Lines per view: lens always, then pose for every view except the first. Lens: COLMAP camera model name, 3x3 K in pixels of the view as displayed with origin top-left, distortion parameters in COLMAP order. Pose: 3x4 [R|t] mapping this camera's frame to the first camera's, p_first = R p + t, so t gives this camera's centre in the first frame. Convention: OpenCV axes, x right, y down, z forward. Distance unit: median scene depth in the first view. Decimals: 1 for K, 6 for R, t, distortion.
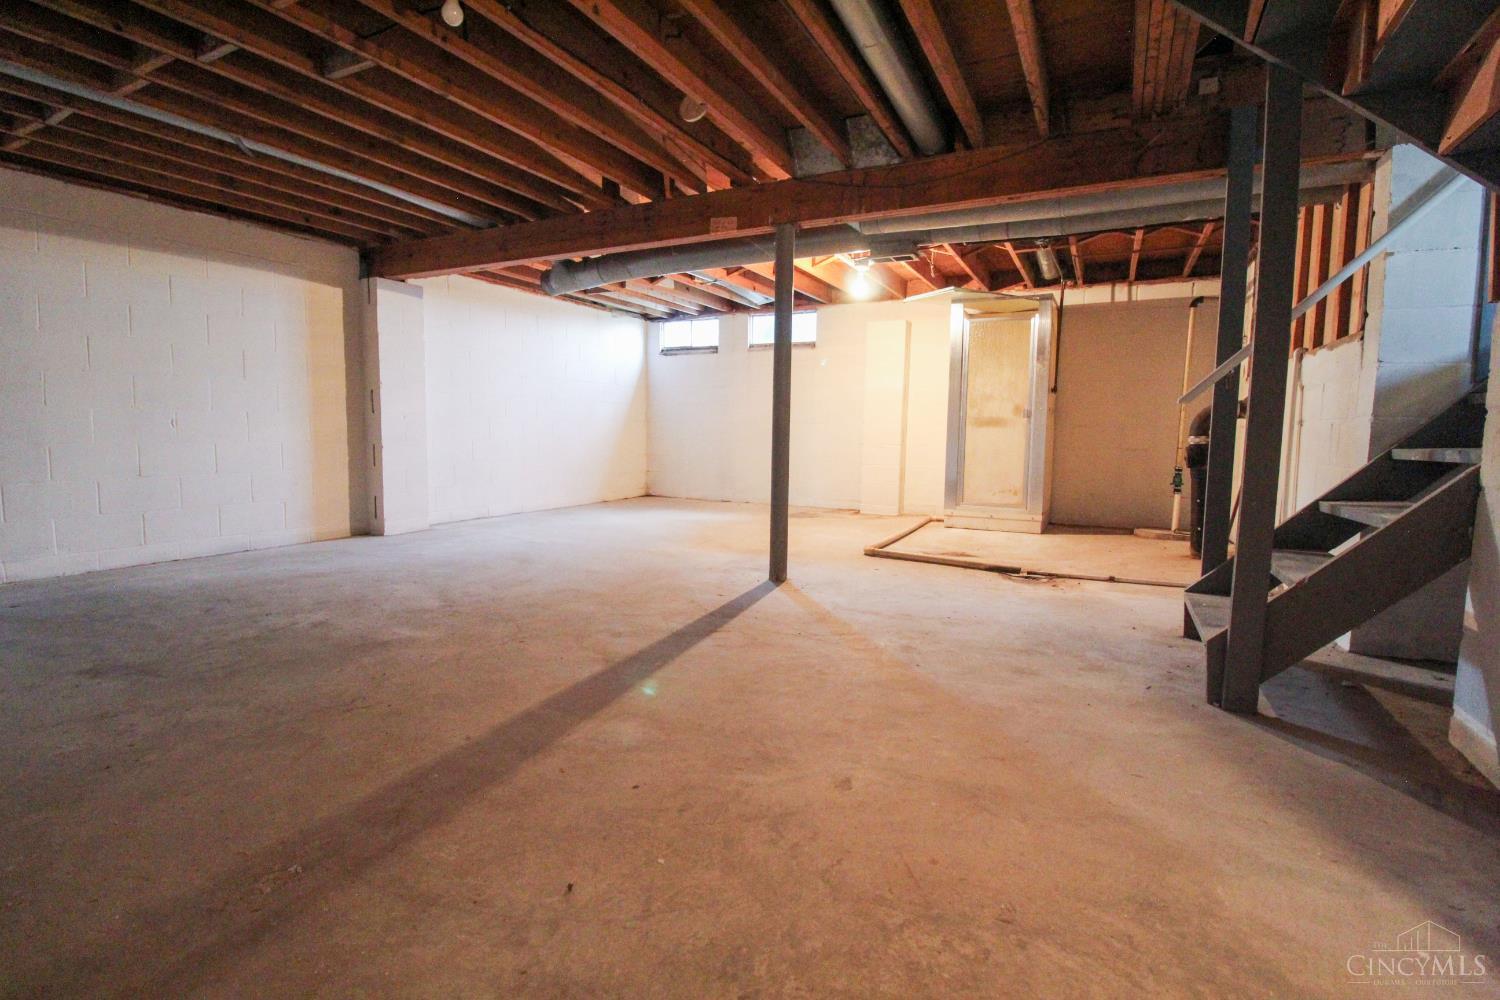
lens RADIAL K [[691.4, 0, 751.4], [0, 691.4, 496.0], [0, 0, 1]] dist [-0.004256, -0.011292]
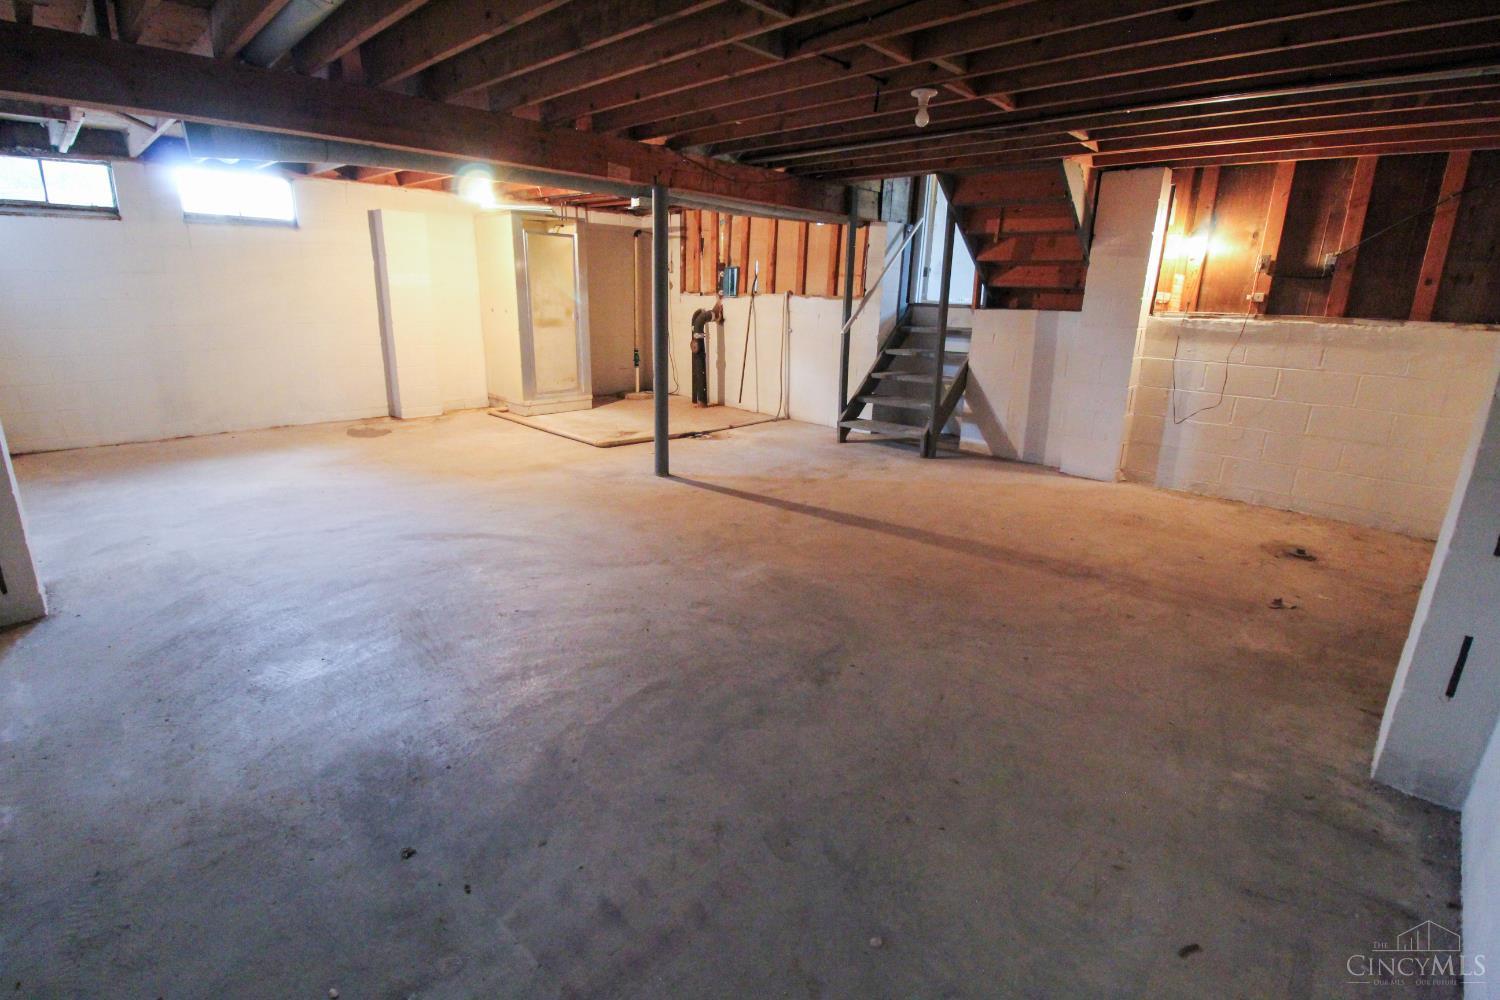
lens RADIAL K [[691.4, 0, 750.5], [0, 691.4, 495.6], [0, 0, 1]] dist [-0.004256, -0.011292]
pose [[0.293209, -0.276360, 0.915234, -0.748495], [0.069652, 0.960940, 0.267847, -0.118486], [-0.953508, -0.014787, 0.301005, 0.311645]]
